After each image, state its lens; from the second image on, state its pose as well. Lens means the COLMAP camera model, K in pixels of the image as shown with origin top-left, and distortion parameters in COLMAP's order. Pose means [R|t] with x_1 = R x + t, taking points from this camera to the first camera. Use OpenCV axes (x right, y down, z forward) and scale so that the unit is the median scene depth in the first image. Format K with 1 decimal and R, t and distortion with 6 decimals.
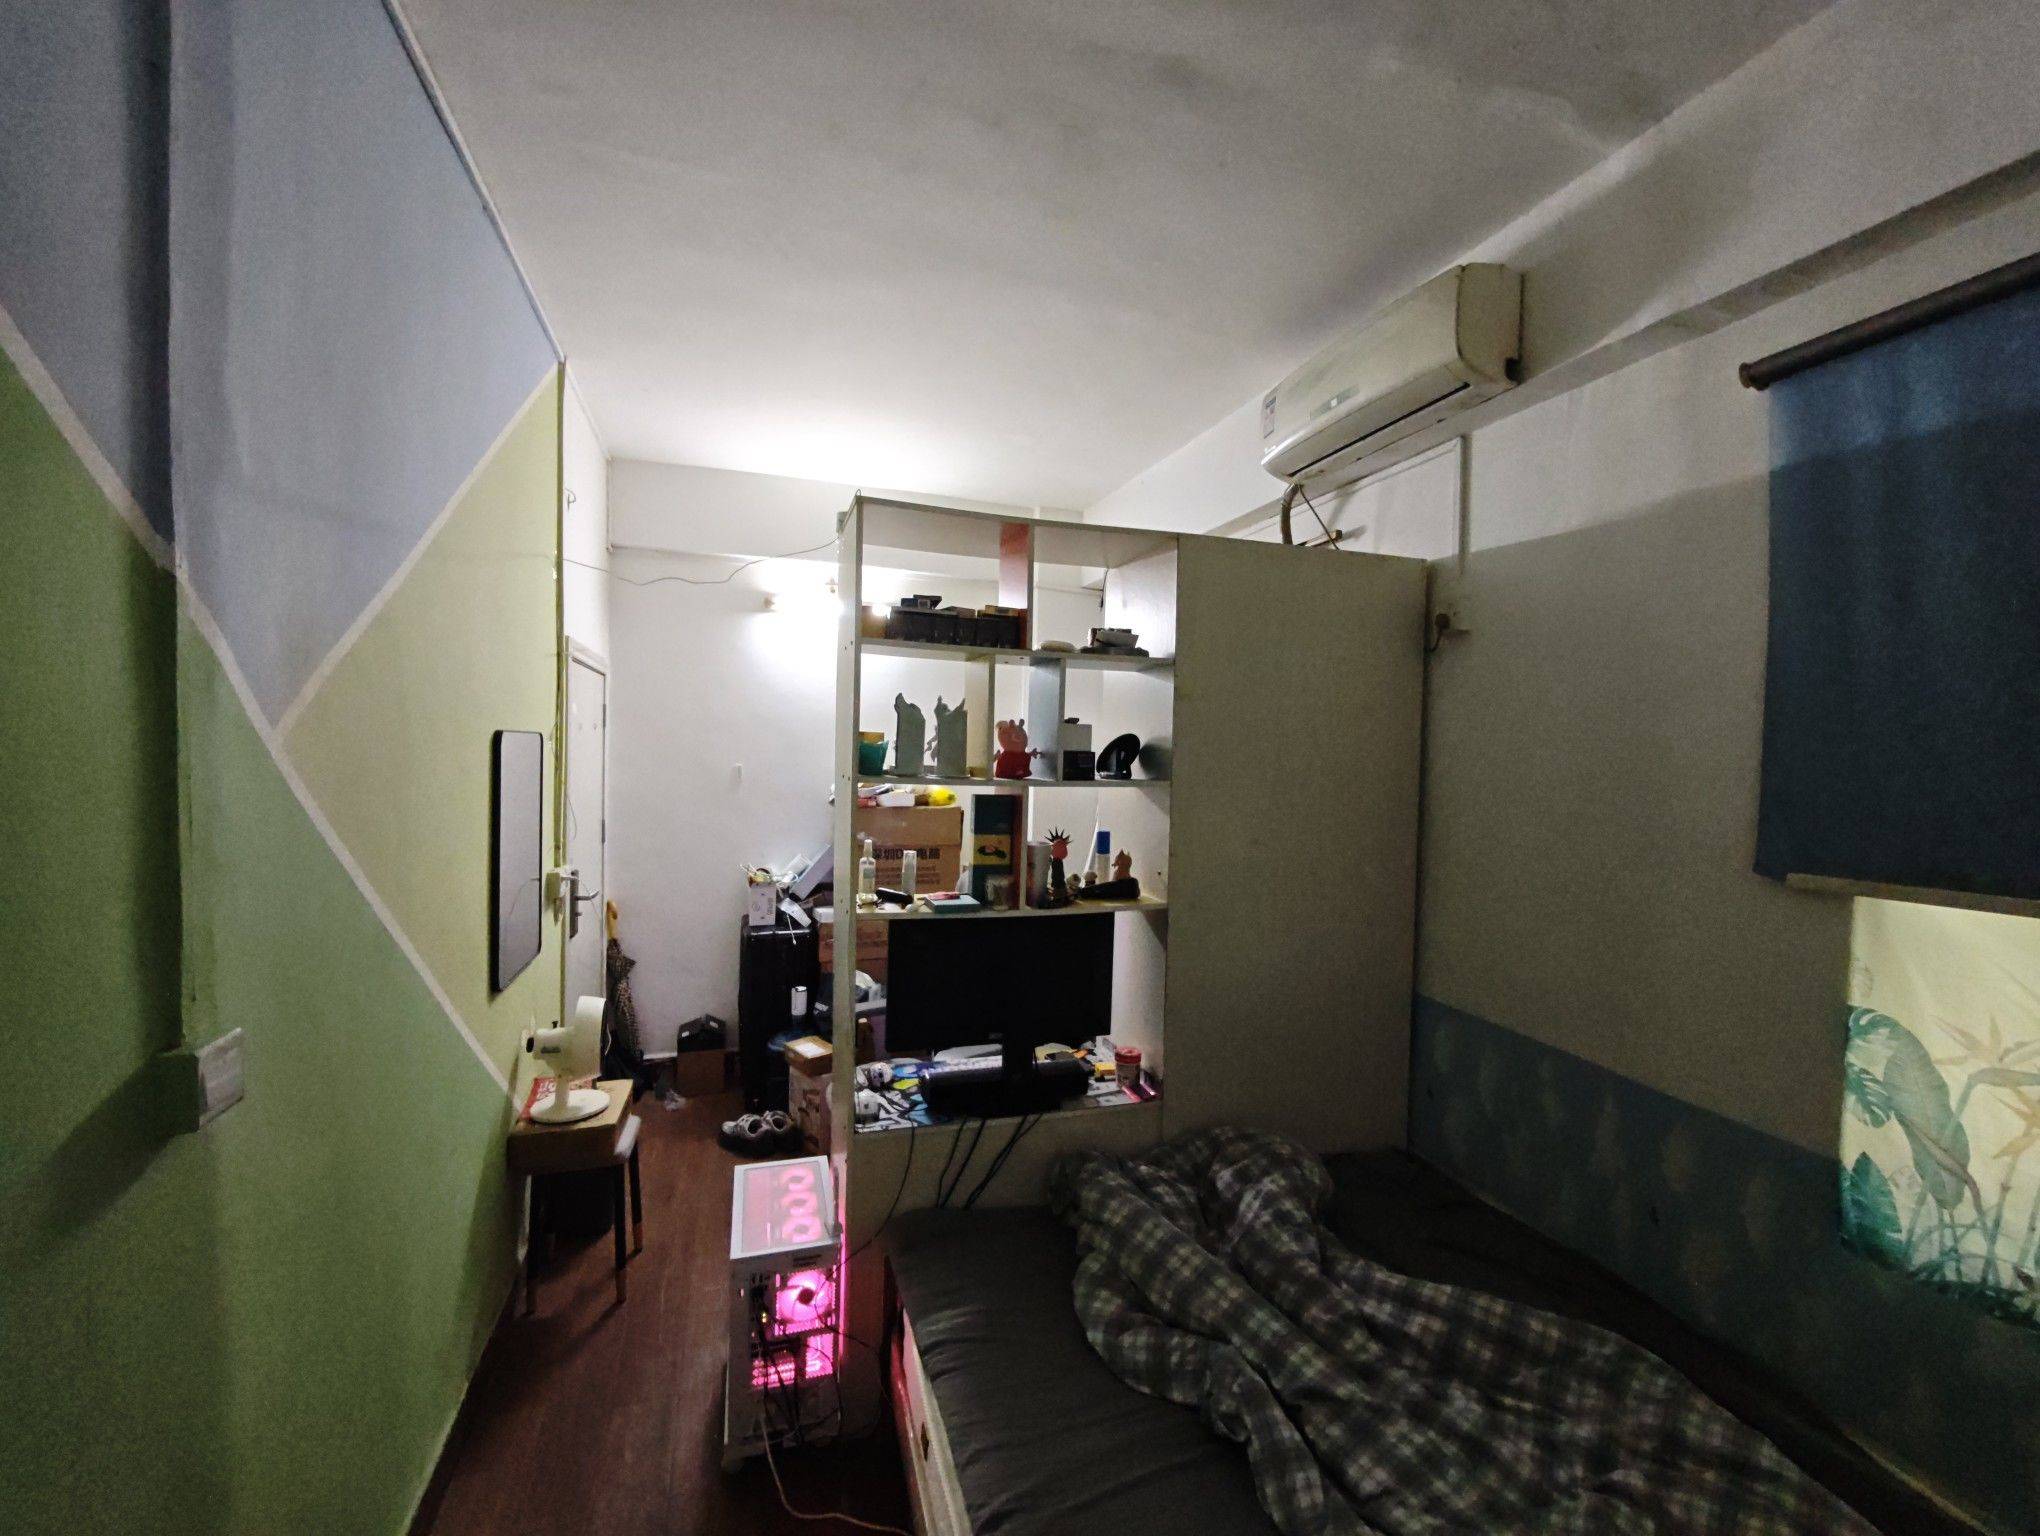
lens RADIAL K [[822.1, 0, 1020.0], [0, 822.1, 768.0], [0, 0, 1]] dist [0.000262, 0.000016]
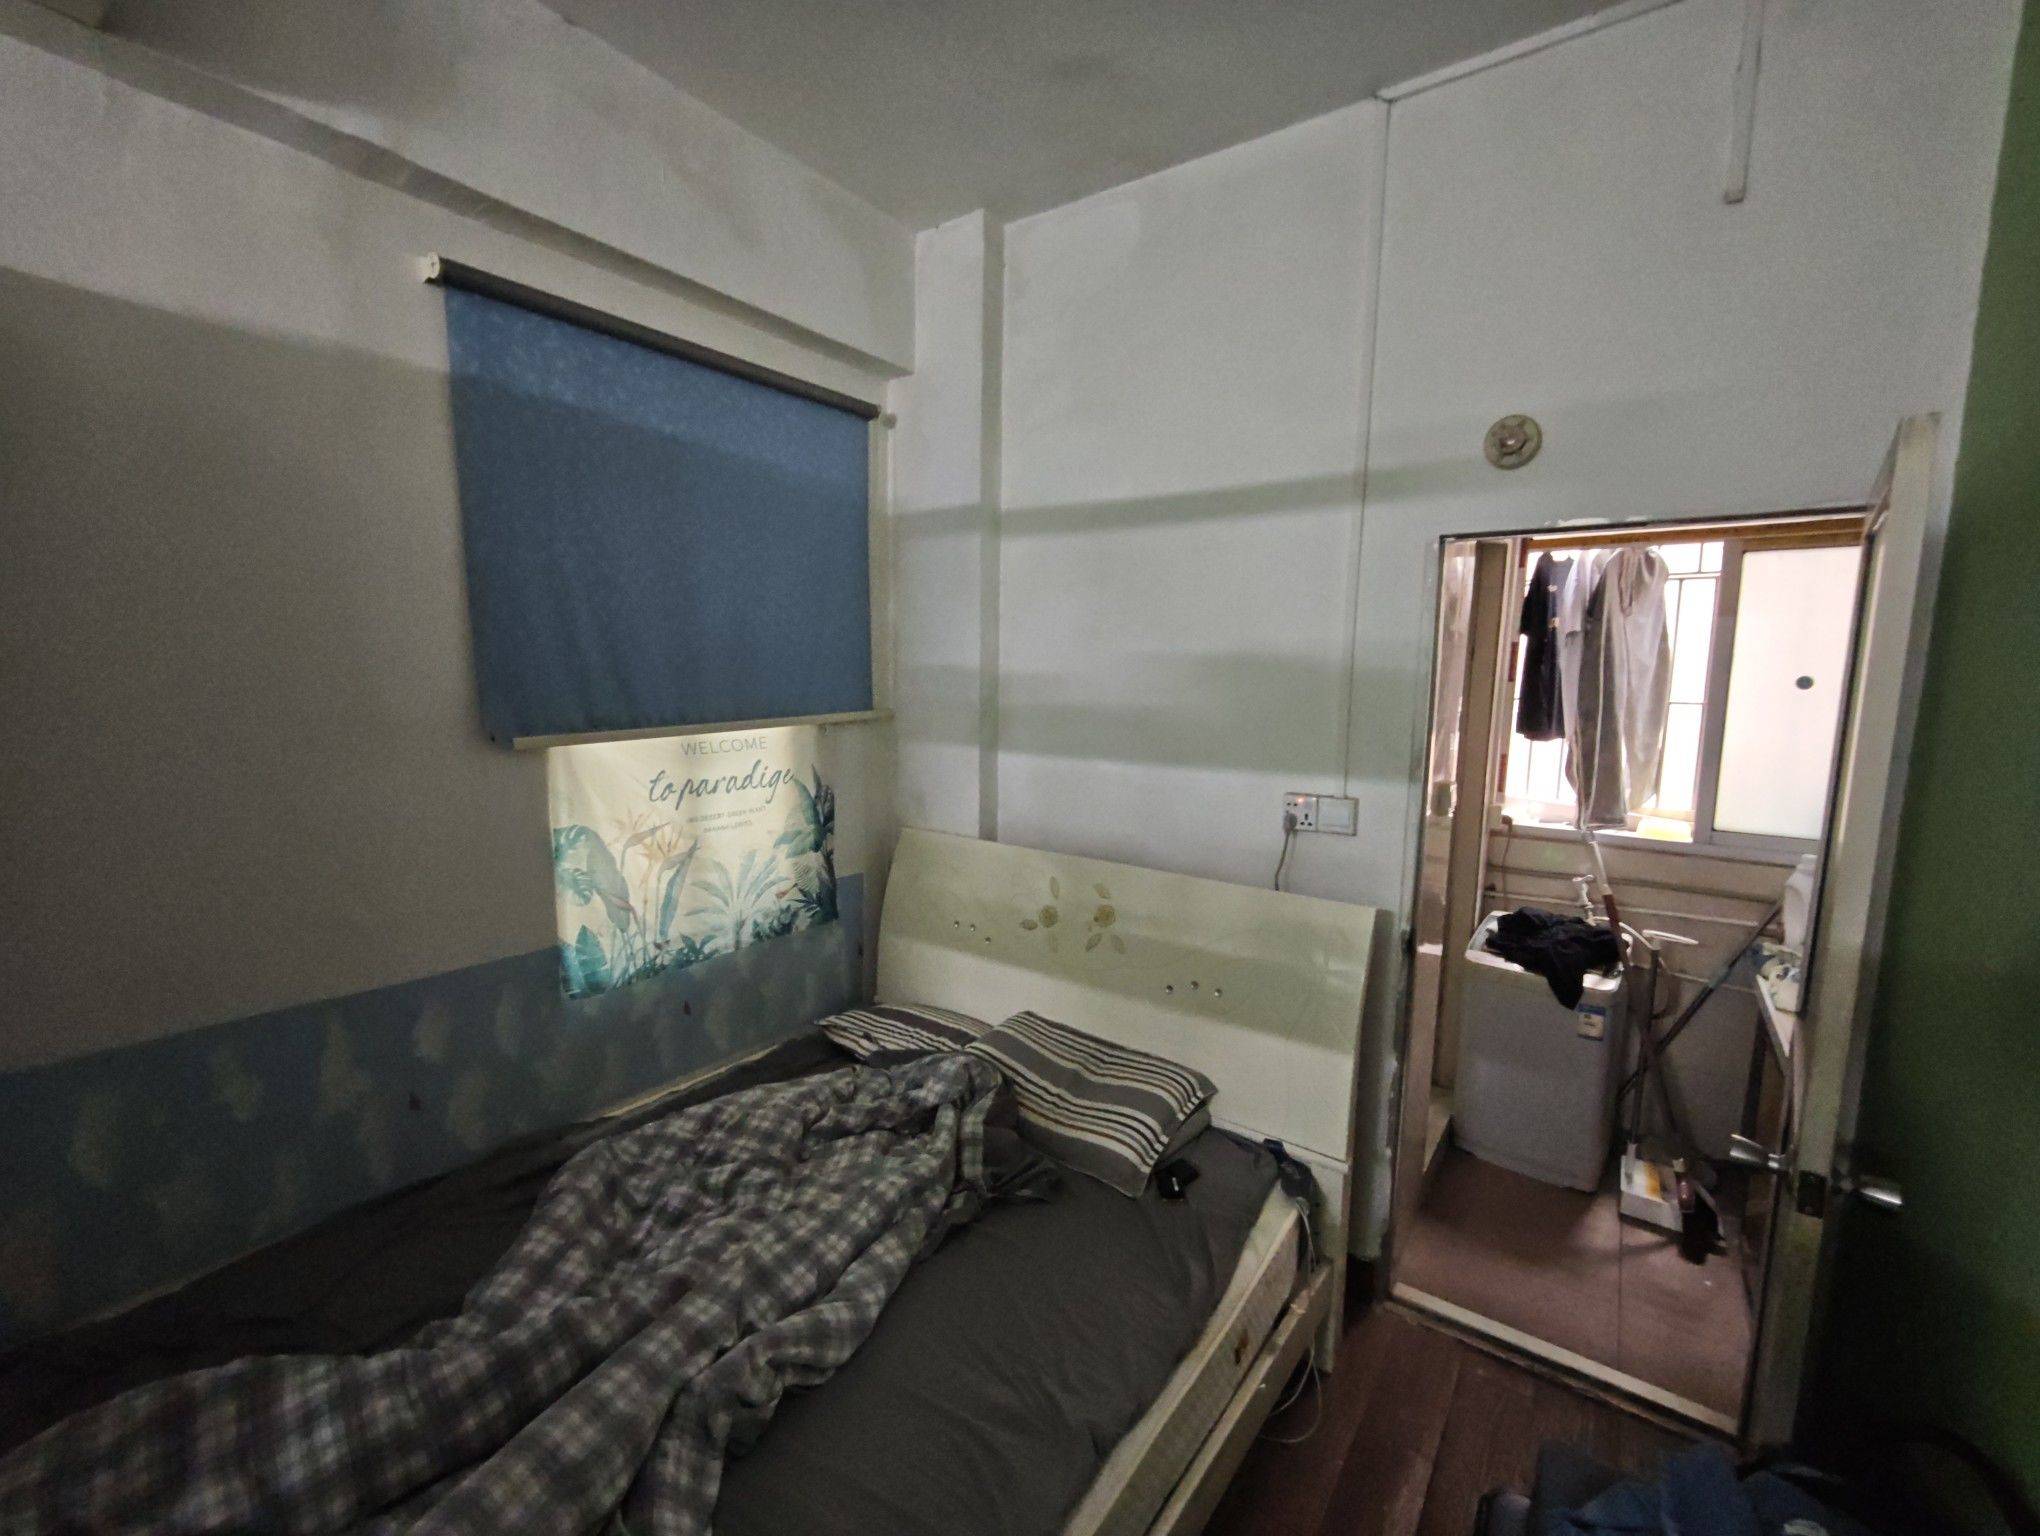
lens RADIAL K [[868.0, 0, 1020.0], [0, 868.0, 768.0], [0, 0, 1]] dist [-0.001831, 0.000741]
pose [[-0.589133, -0.125319, 0.798259, -0.556817], [-0.011270, 0.989079, 0.146958, -0.025317], [-0.807957, 0.077582, -0.584111, 1.228924]]
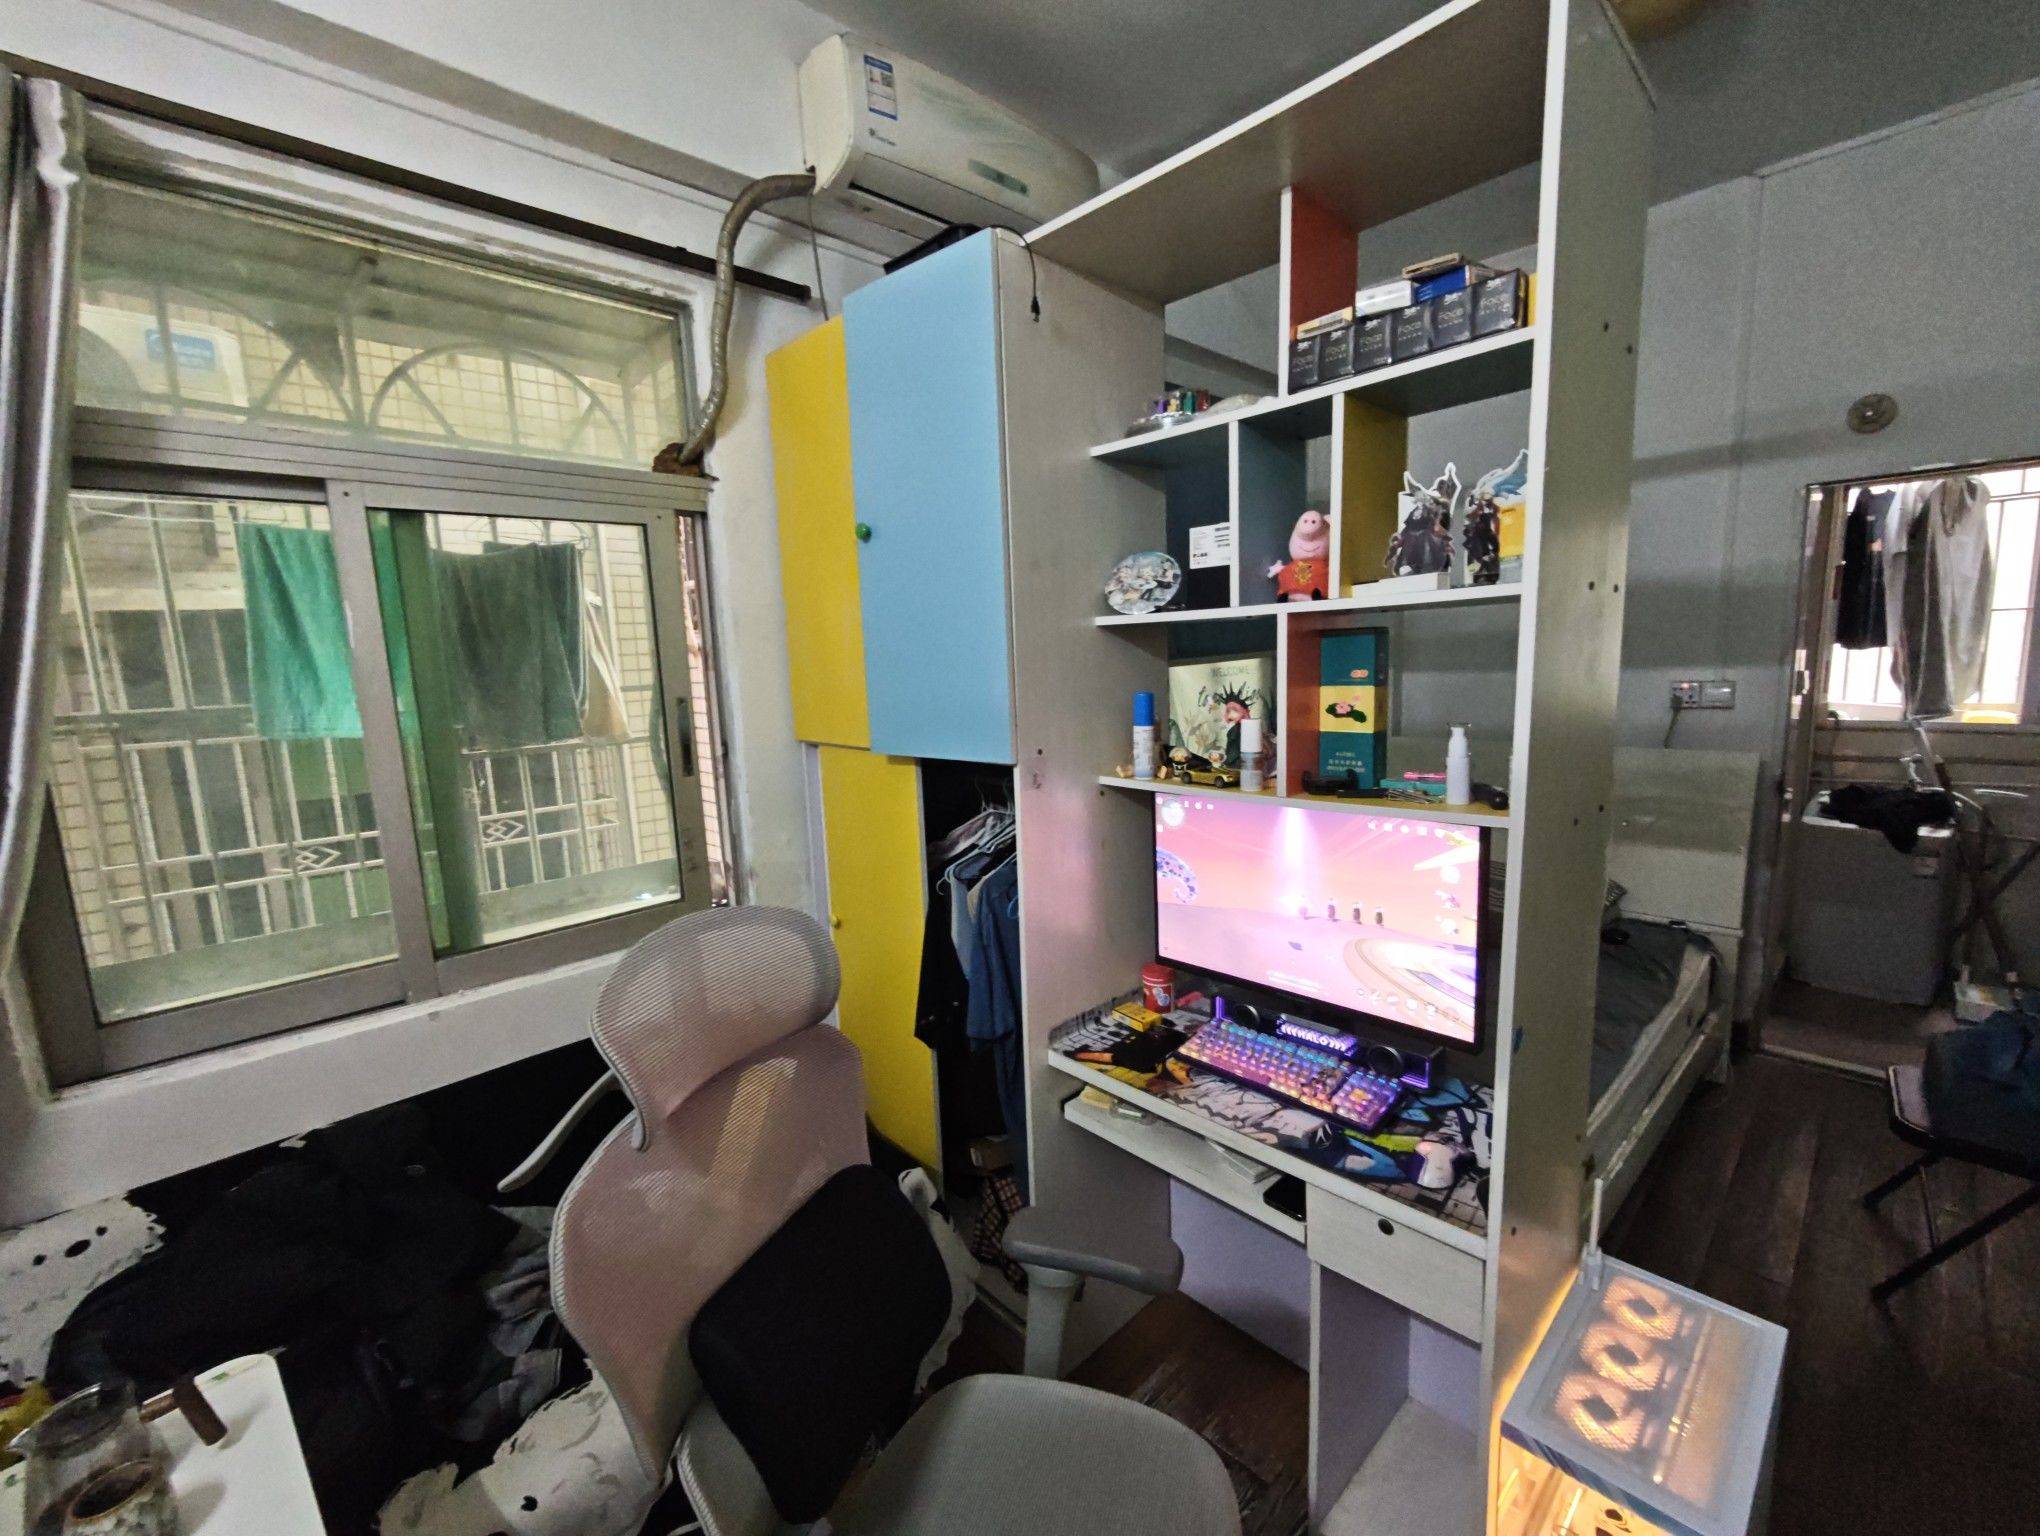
lens RADIAL K [[868.0, 0, 1020.0], [0, 868.0, 768.0], [0, 0, 1]] dist [-0.001831, 0.000741]
pose [[-0.436898, -0.126649, 0.890550, -0.832051], [0.046336, 0.985555, 0.162892, 0.029597], [-0.898317, 0.112432, -0.424719, 2.316777]]
